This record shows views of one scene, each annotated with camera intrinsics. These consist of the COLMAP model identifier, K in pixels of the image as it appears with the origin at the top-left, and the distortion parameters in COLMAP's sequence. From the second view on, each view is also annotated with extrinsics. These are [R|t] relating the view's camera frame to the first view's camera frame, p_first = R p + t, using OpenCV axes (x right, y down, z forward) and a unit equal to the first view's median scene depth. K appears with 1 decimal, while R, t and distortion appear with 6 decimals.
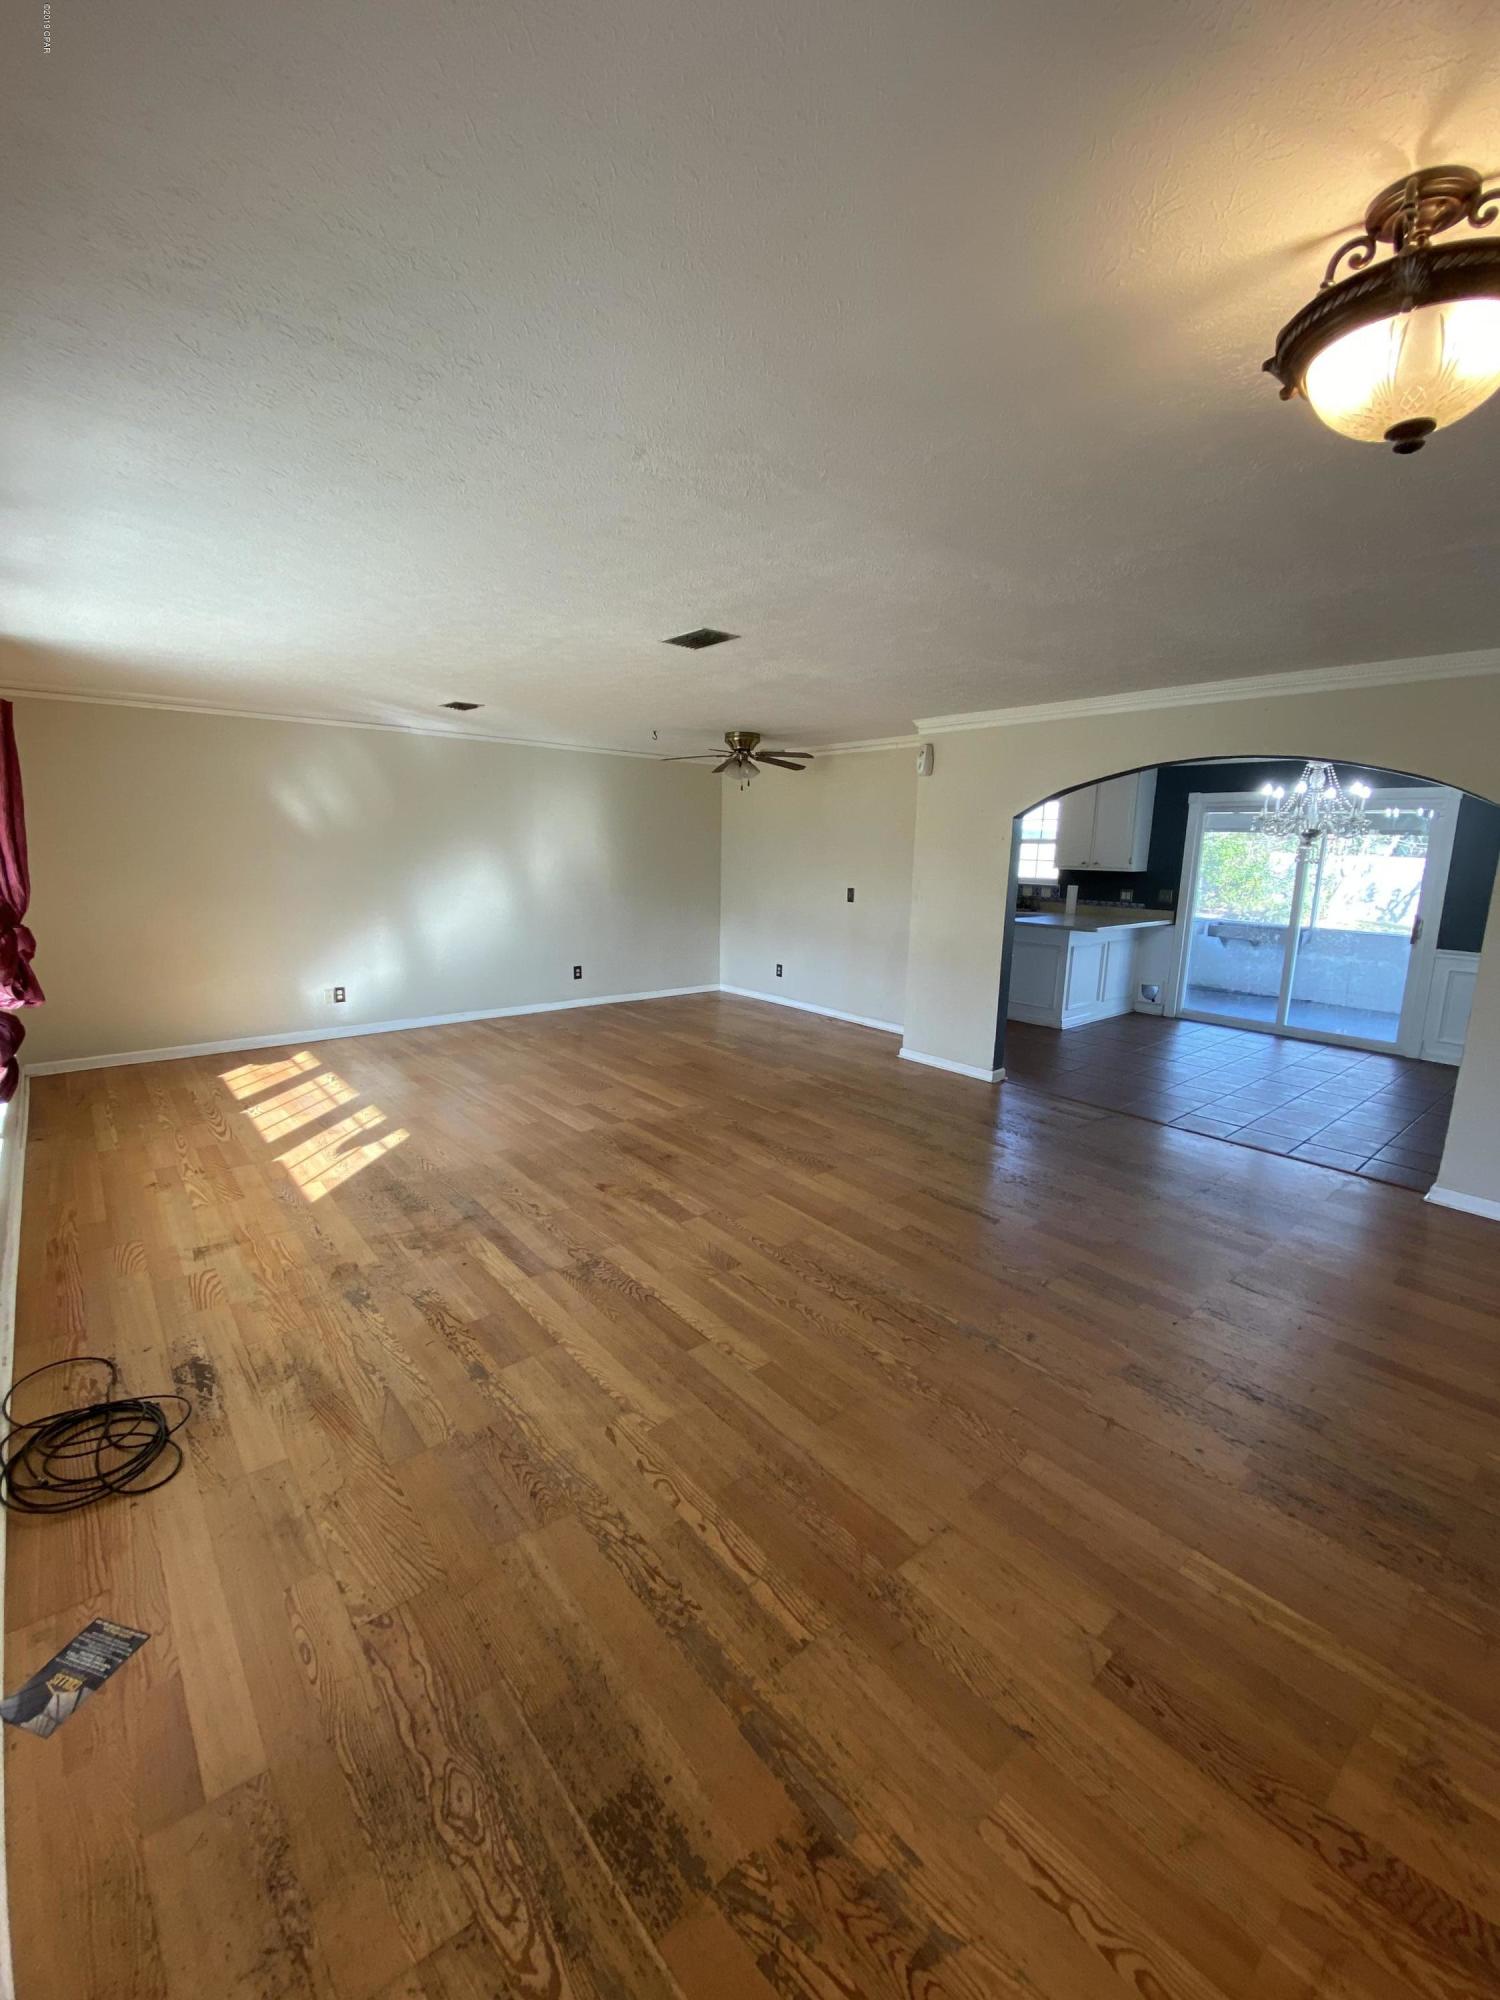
lens RADIAL K [[817.8, 0, 744.4], [0, 817.8, 991.8], [0, 0, 1]] dist [0.019327, -0.021671]
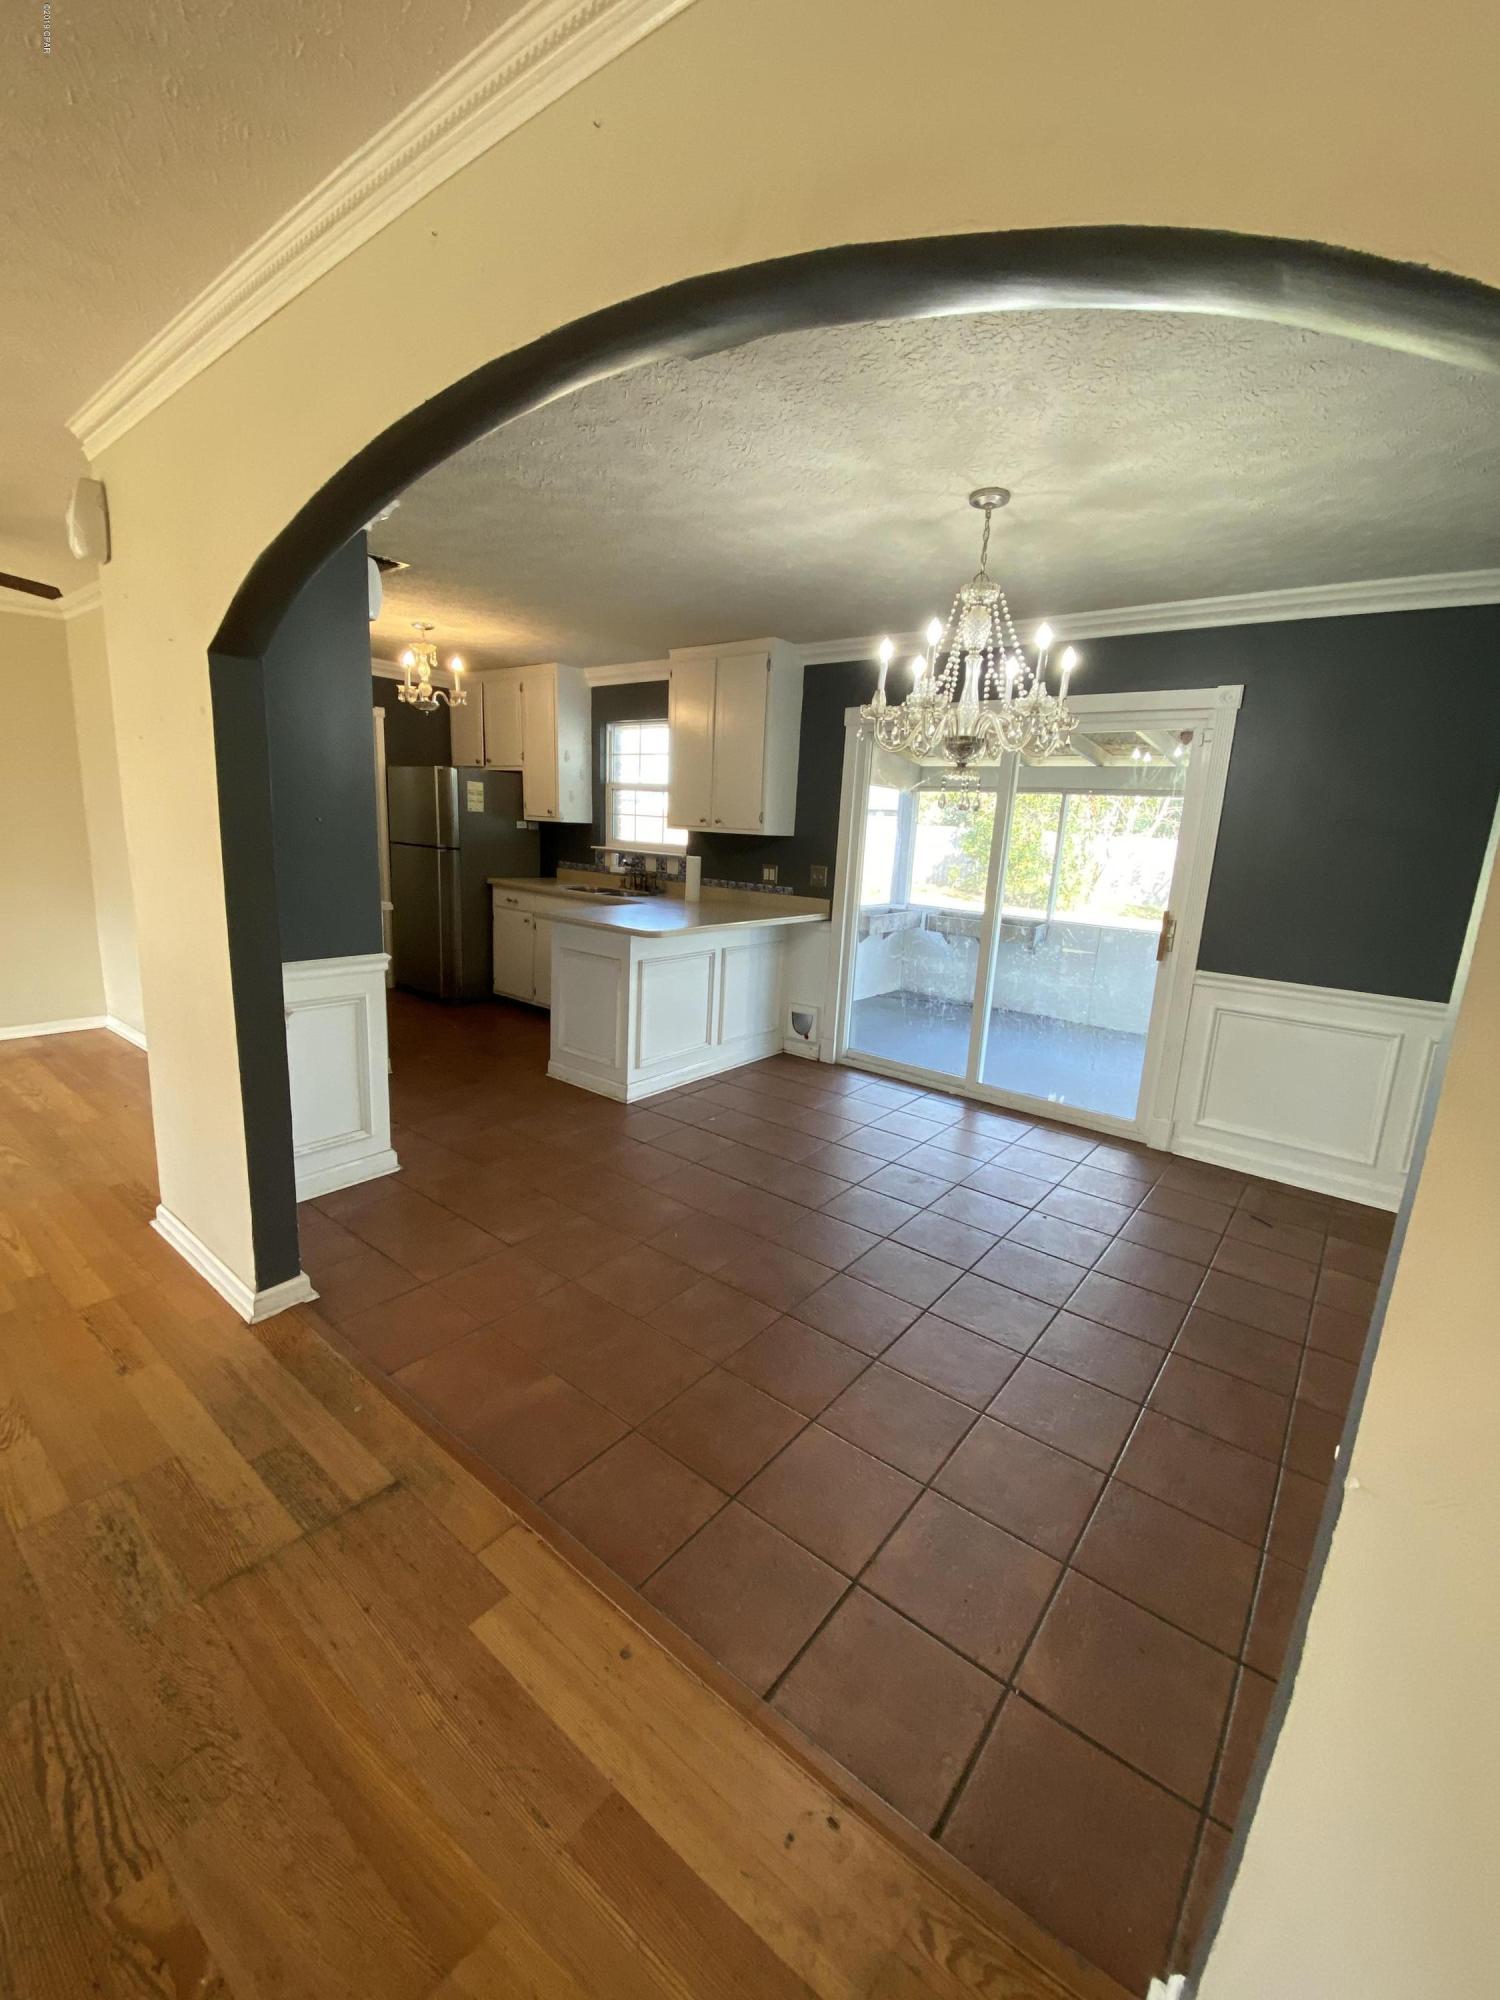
lens RADIAL K [[817.8, 0, 744.4], [0, 817.8, 991.8], [0, 0, 1]] dist [0.019327, -0.021671]
pose [[0.977200, -0.011165, 0.212029, 0.313767], [0.006232, 0.999694, 0.023919, -0.040904], [-0.212232, -0.022052, 0.976971, 0.384326]]
